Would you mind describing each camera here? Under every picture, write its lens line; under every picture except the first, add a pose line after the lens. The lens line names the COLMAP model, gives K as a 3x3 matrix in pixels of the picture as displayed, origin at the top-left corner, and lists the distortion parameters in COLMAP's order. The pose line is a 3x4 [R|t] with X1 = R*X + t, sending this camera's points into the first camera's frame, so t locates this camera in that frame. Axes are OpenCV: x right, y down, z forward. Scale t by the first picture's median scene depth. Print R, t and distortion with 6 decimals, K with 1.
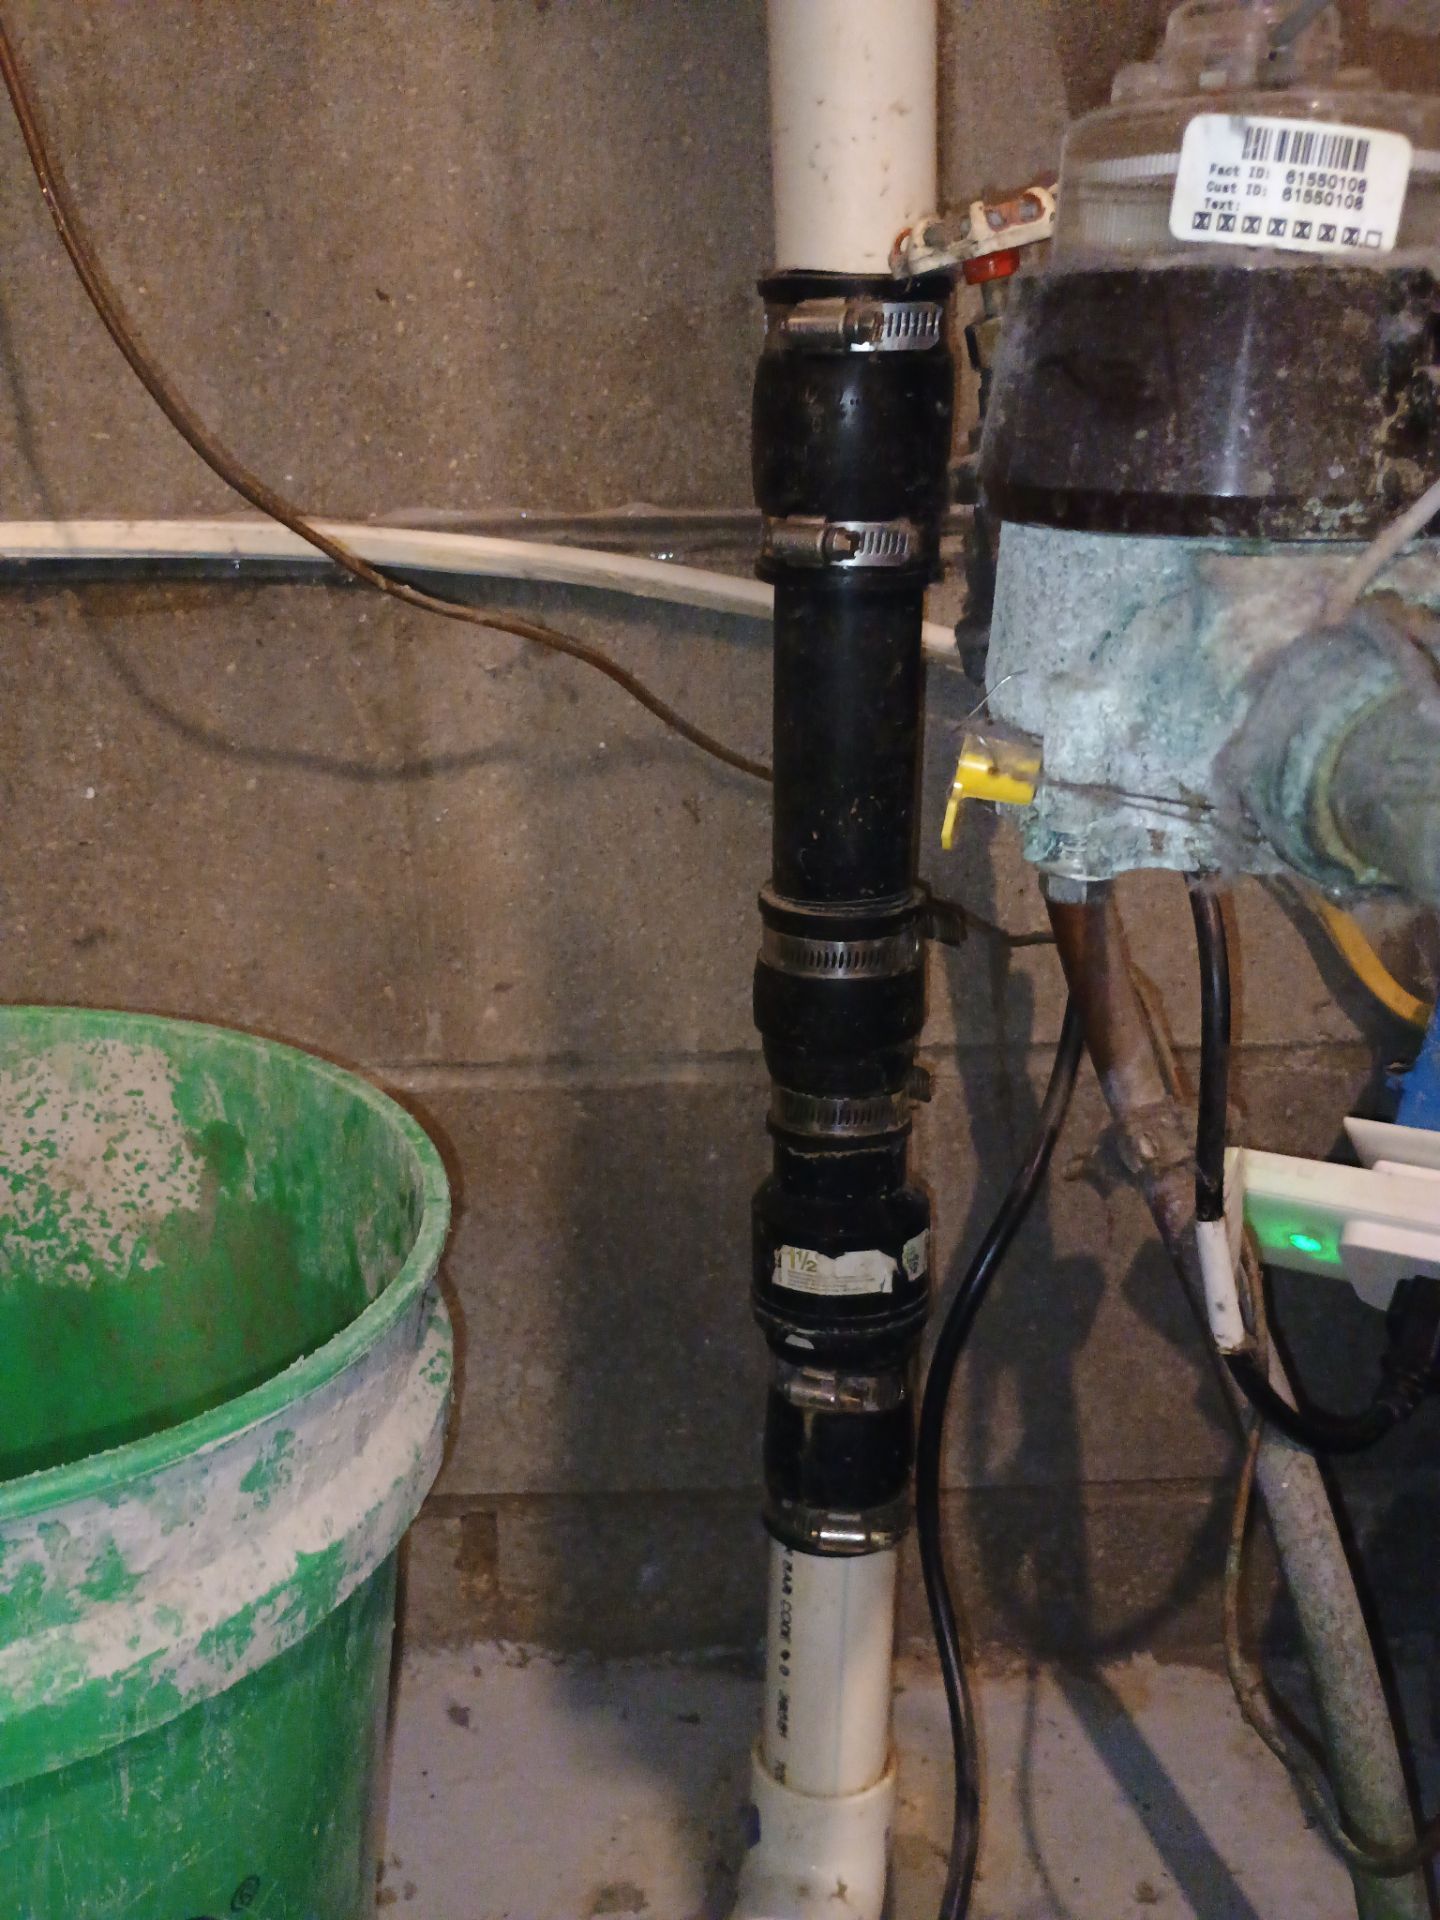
lens RADIAL K [[1686.7, 0, 714.7], [0, 1686.7, 973.4], [0, 0, 1]] dist [0.053358, -0.054713]
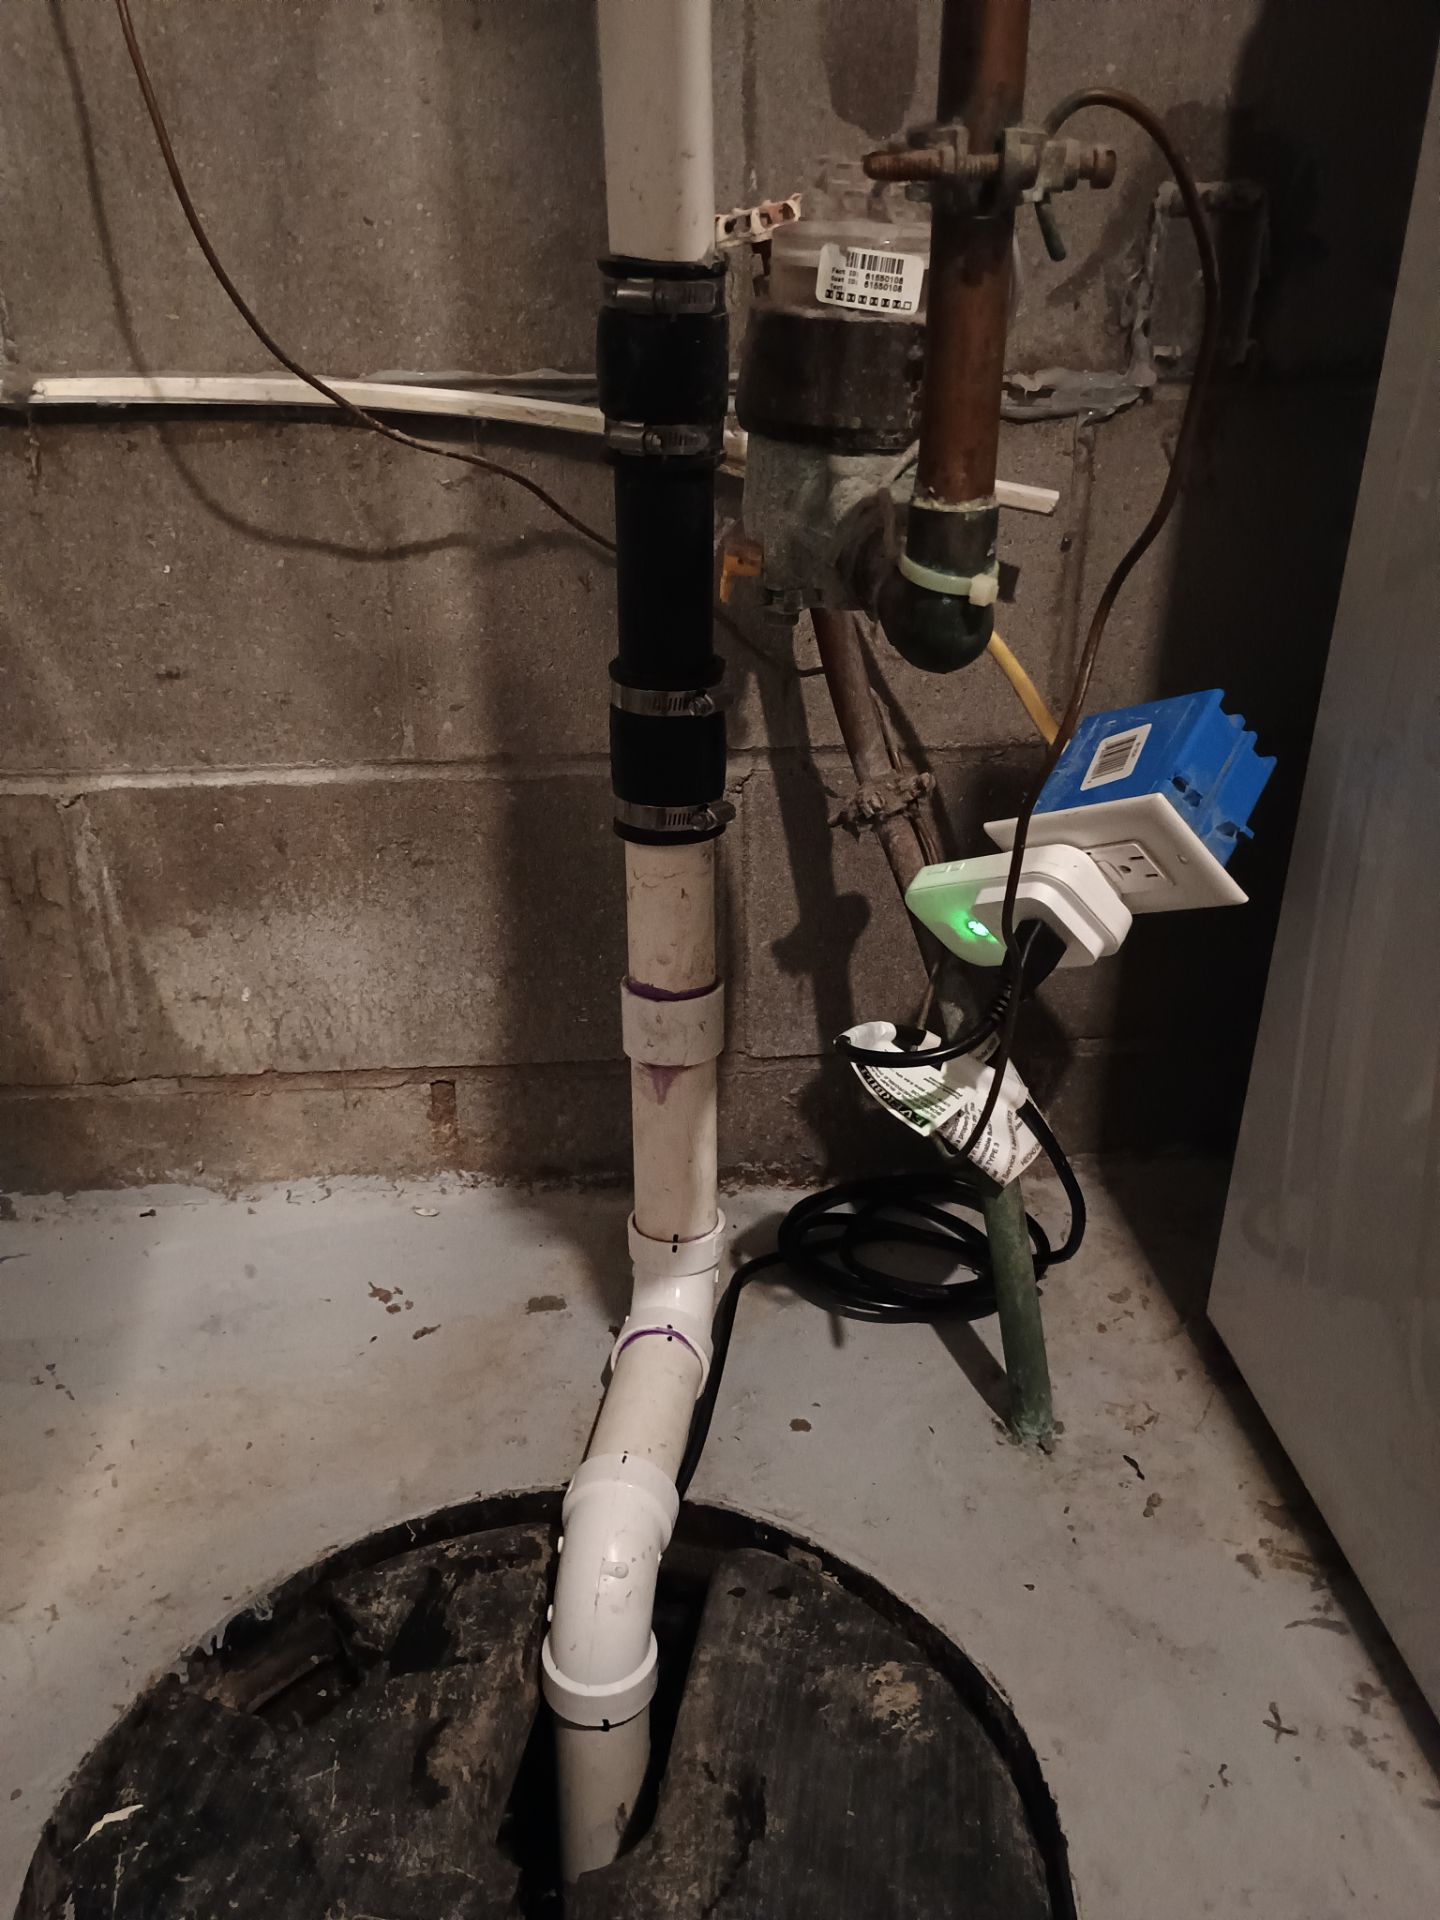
lens RADIAL K [[1647.1, 0, 701.7], [0, 1647.1, 968.4], [0, 0, 1]] dist [0.059243, -0.073823]
pose [[0.998061, -0.012949, 0.060881, -0.004058], [0.005010, 0.991660, 0.128782, 0.053100], [-0.062041, -0.128227, 0.989802, -0.488535]]
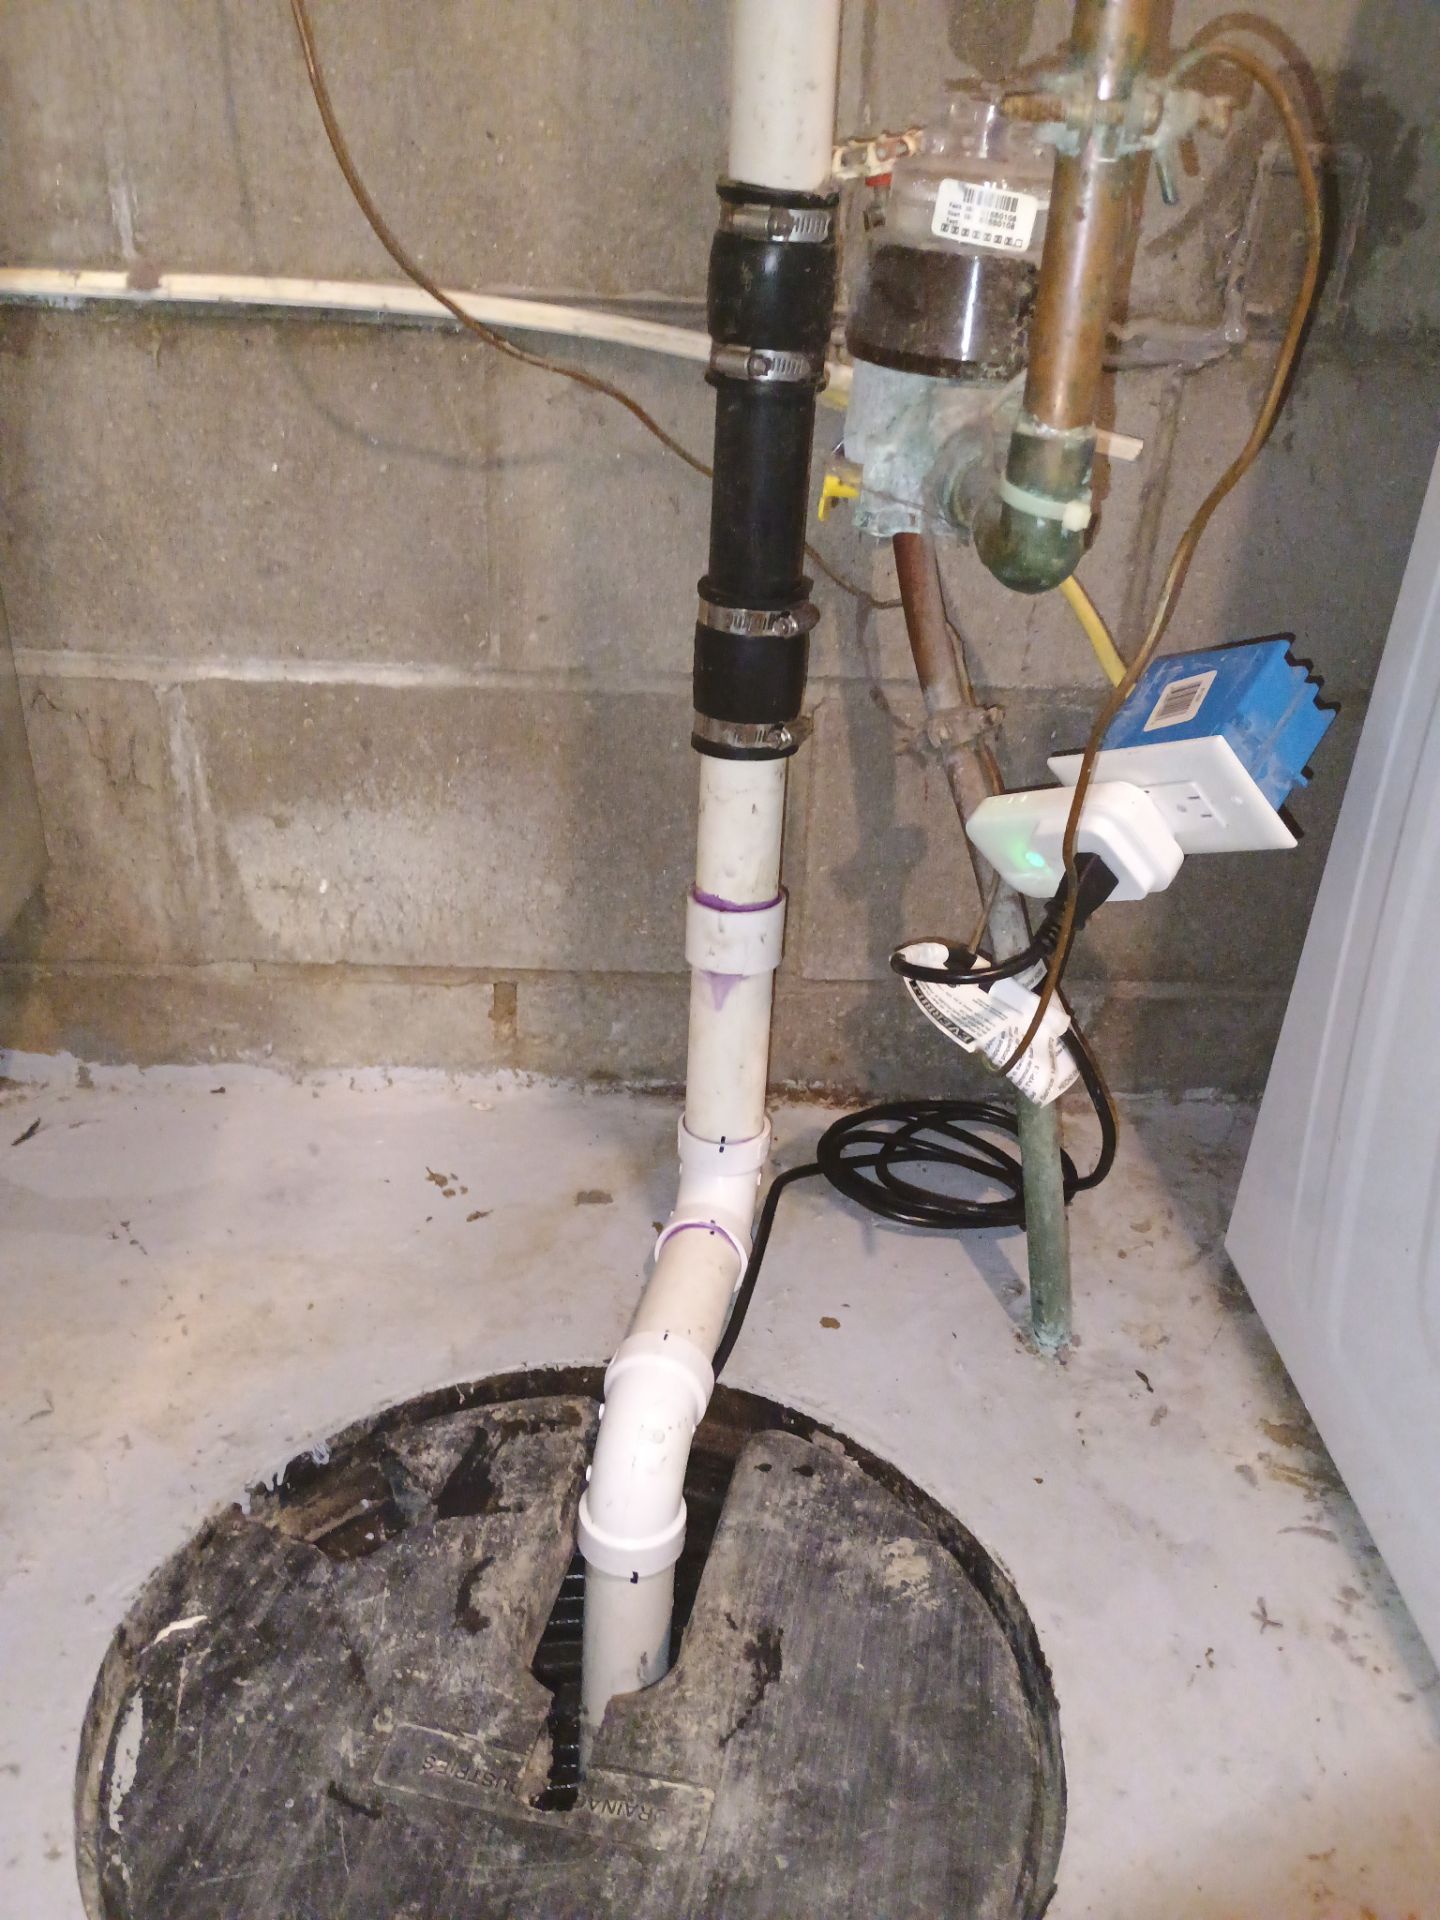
lens RADIAL K [[1640.0, 0, 709.7], [0, 1640.0, 985.8], [0, 0, 1]] dist [0.048753, -0.051365]
pose [[0.997789, 0.048082, 0.045892, -0.030697], [-0.055258, 0.983768, 0.170727, 0.076942], [-0.036938, -0.172885, 0.984249, -0.548526]]
